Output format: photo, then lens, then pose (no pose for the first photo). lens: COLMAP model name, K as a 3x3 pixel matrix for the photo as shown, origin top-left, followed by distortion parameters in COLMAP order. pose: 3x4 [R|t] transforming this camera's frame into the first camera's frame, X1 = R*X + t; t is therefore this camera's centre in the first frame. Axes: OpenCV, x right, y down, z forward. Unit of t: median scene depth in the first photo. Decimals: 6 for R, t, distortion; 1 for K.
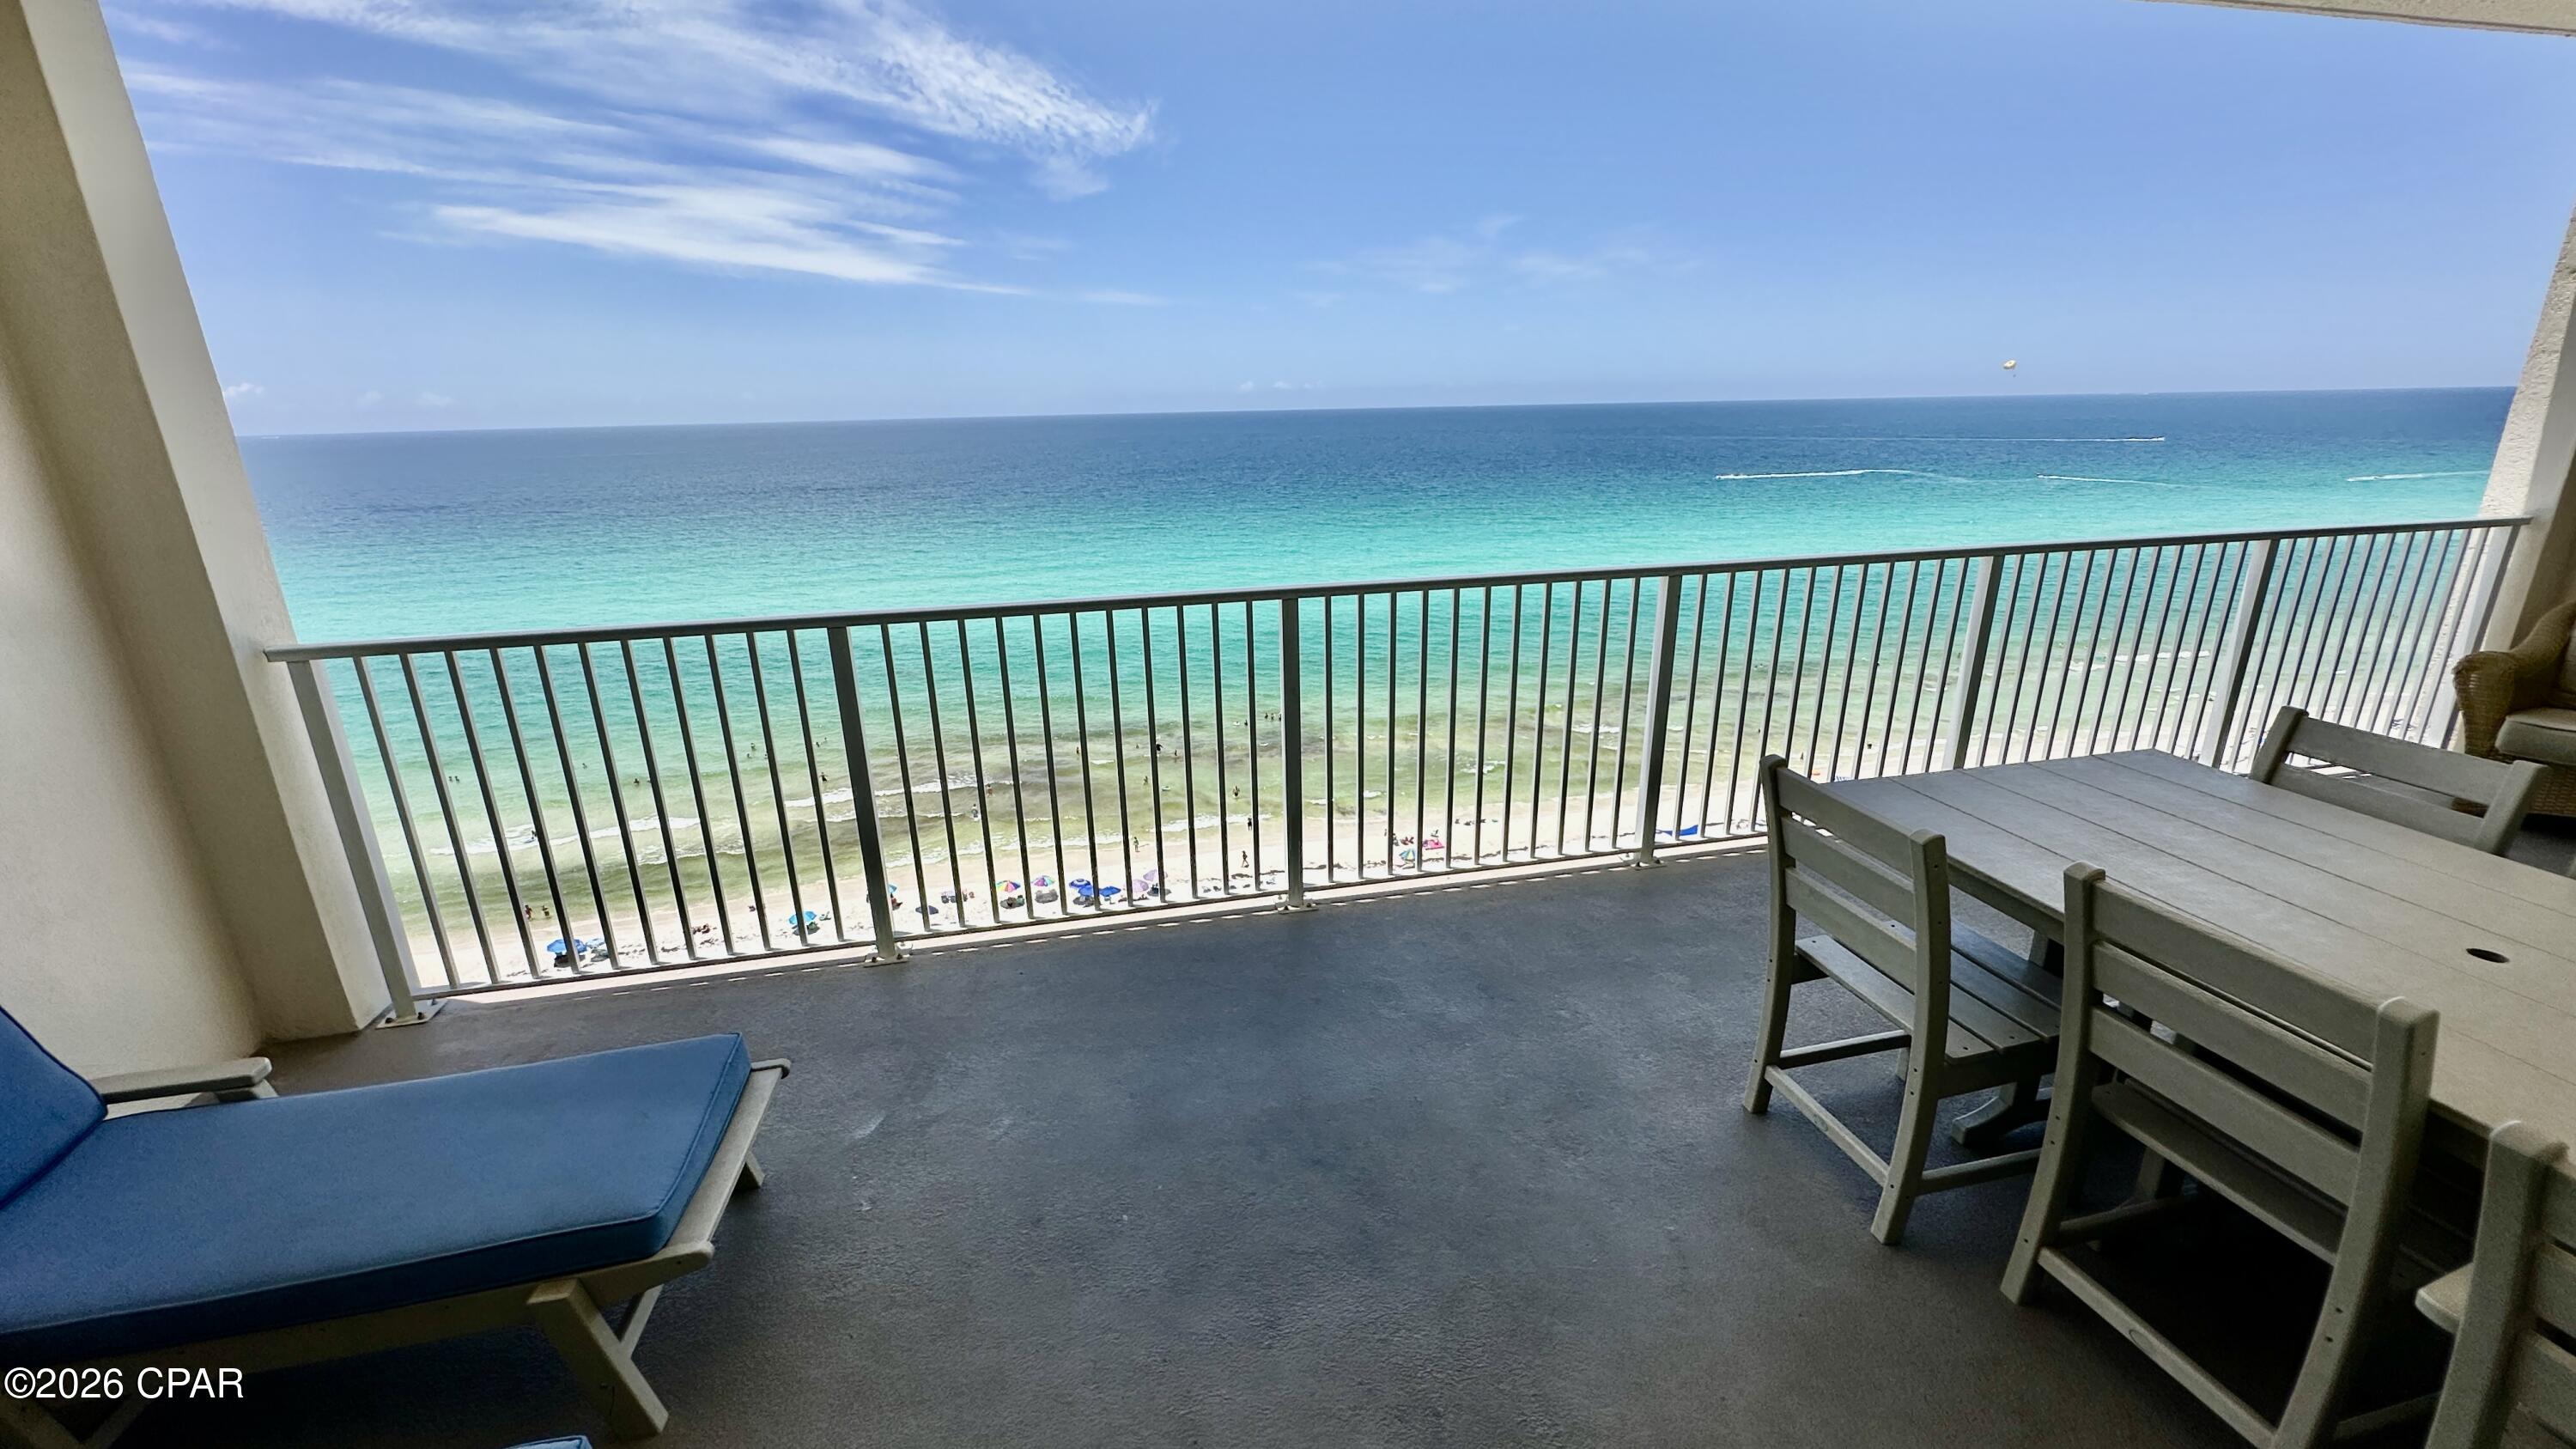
lens RADIAL K [[1026.3, 0, 1304.4], [0, 1026.3, 709.2], [0, 0, 1]] dist [-0.006430, 0.001135]
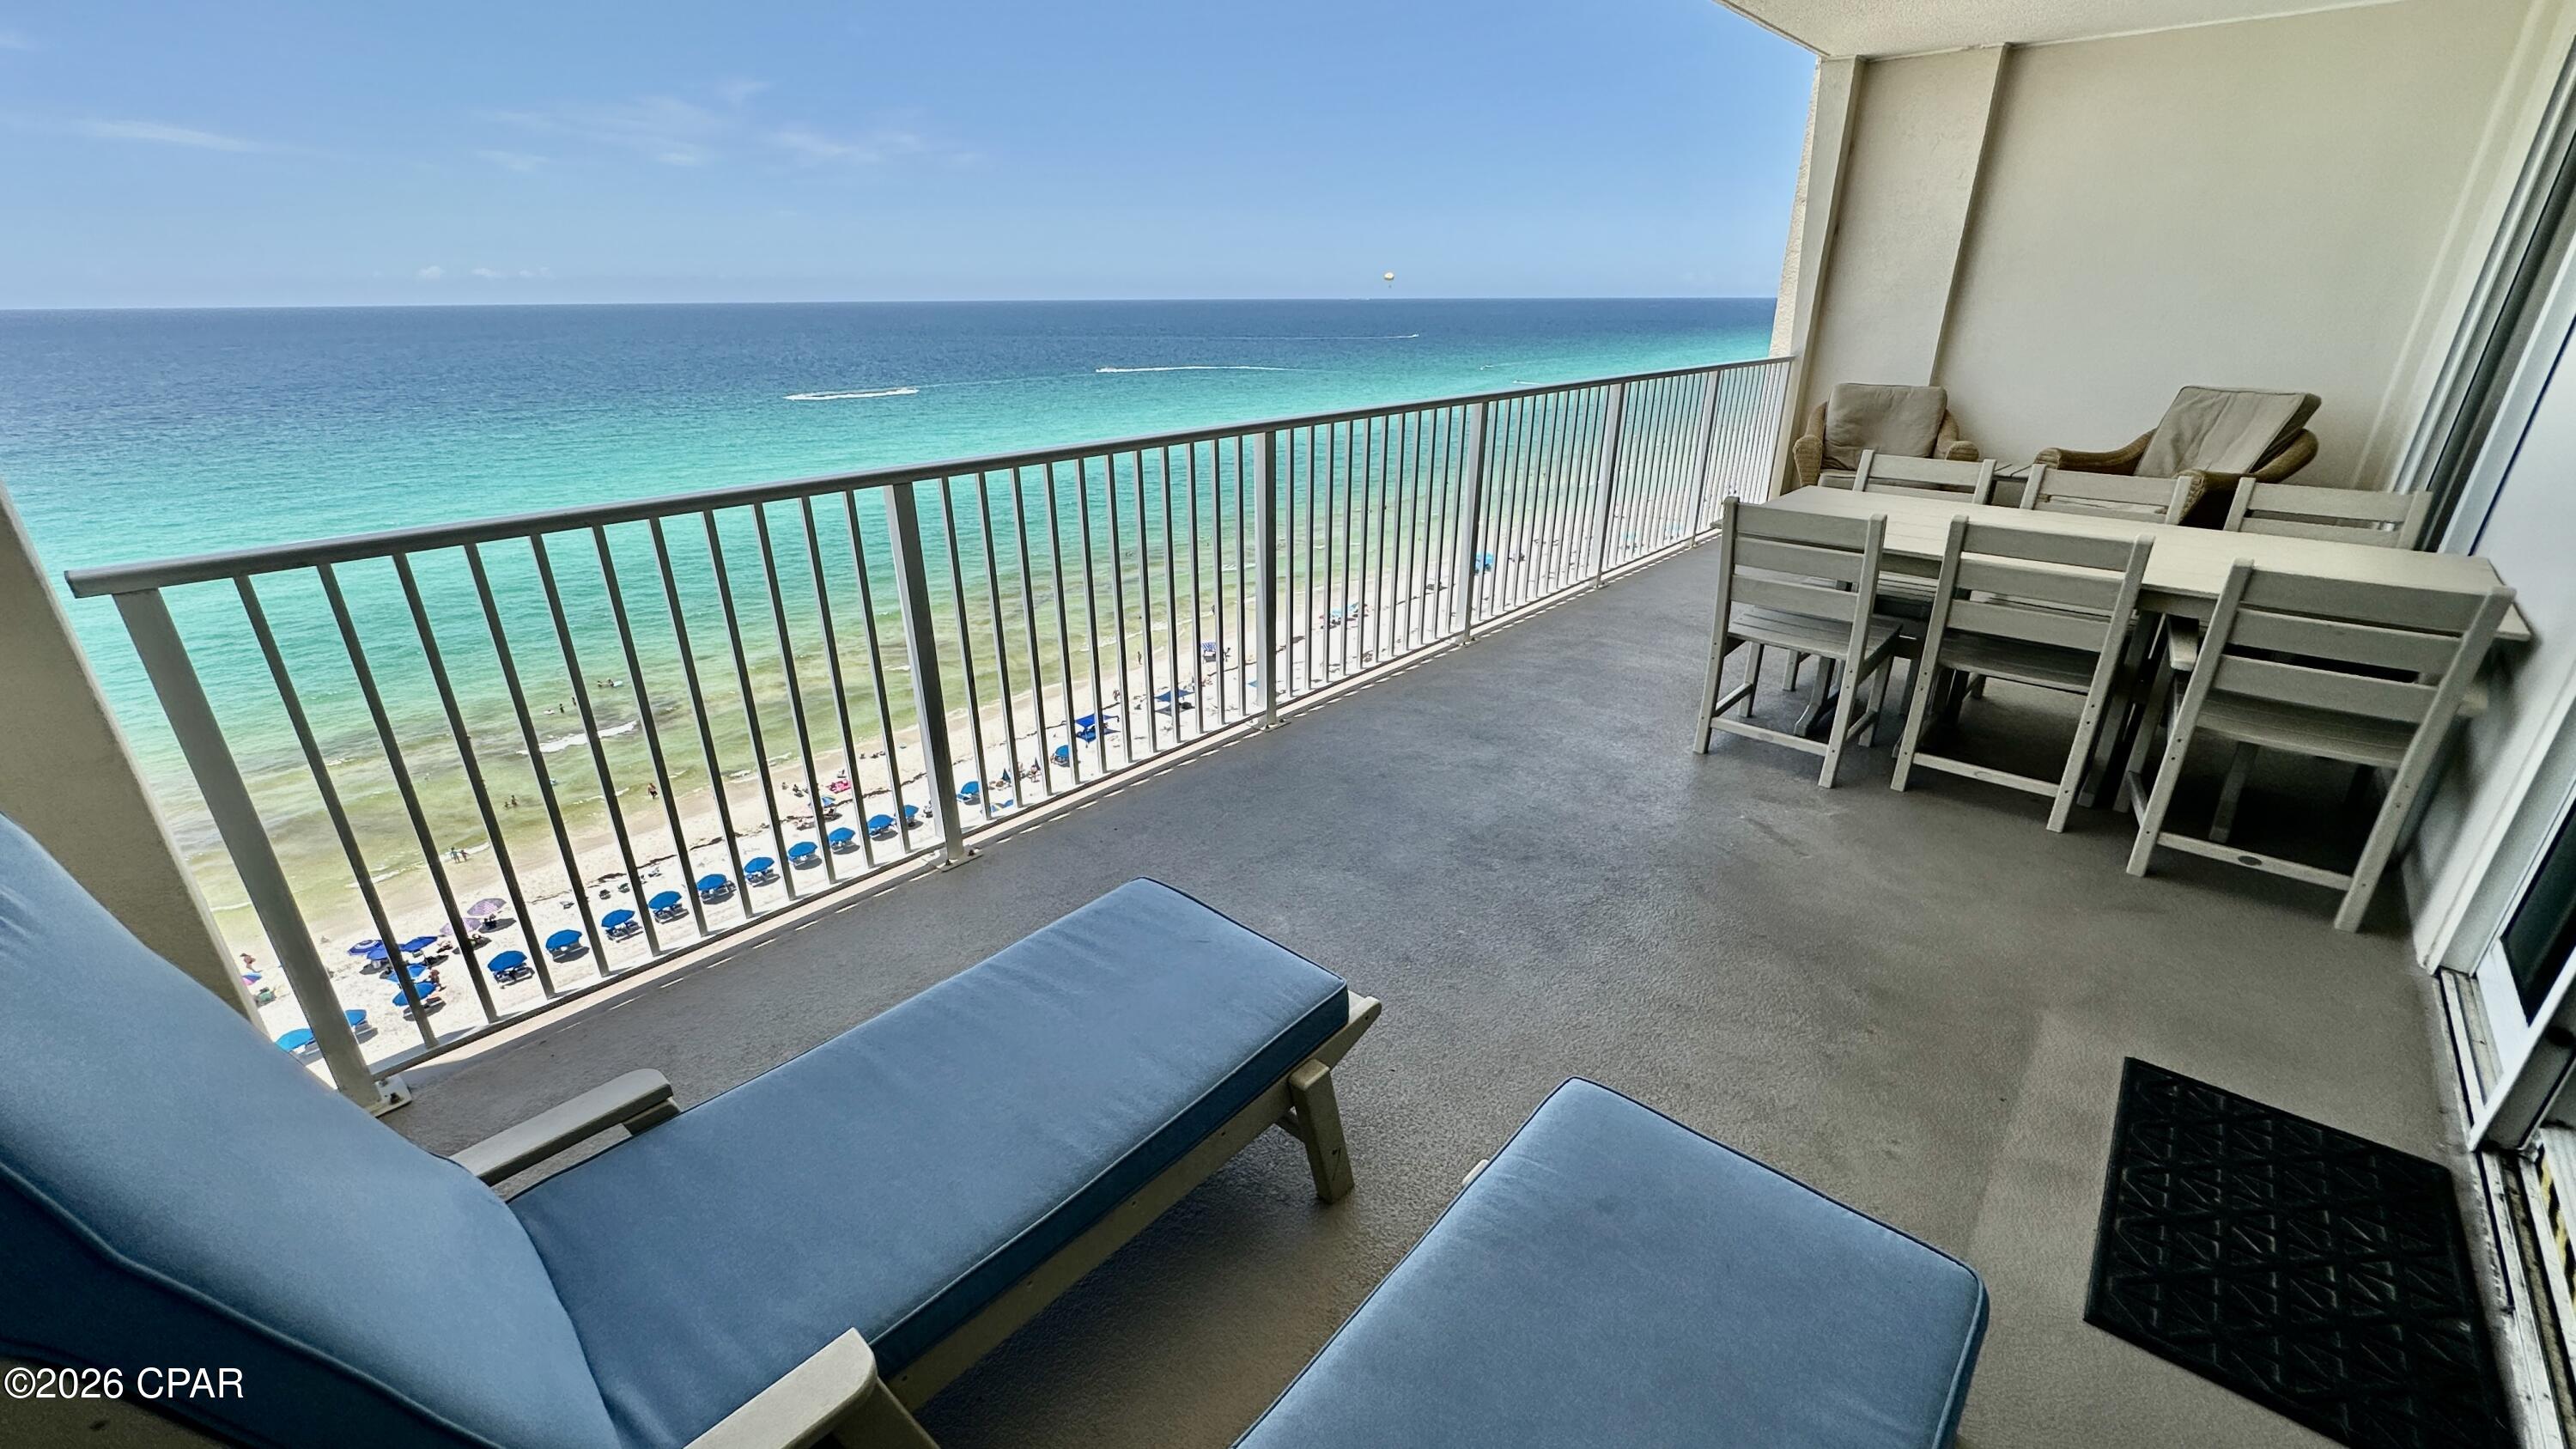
lens RADIAL K [[1026.3, 0, 1267.1], [0, 1026.3, 665.0], [0, 0, 1]] dist [-0.006430, 0.001135]
pose [[0.825613, -0.174816, 0.536472, -0.614851], [0.145427, 0.984599, 0.097036, 0.029440], [-0.545174, -0.002097, 0.838321, 0.082361]]
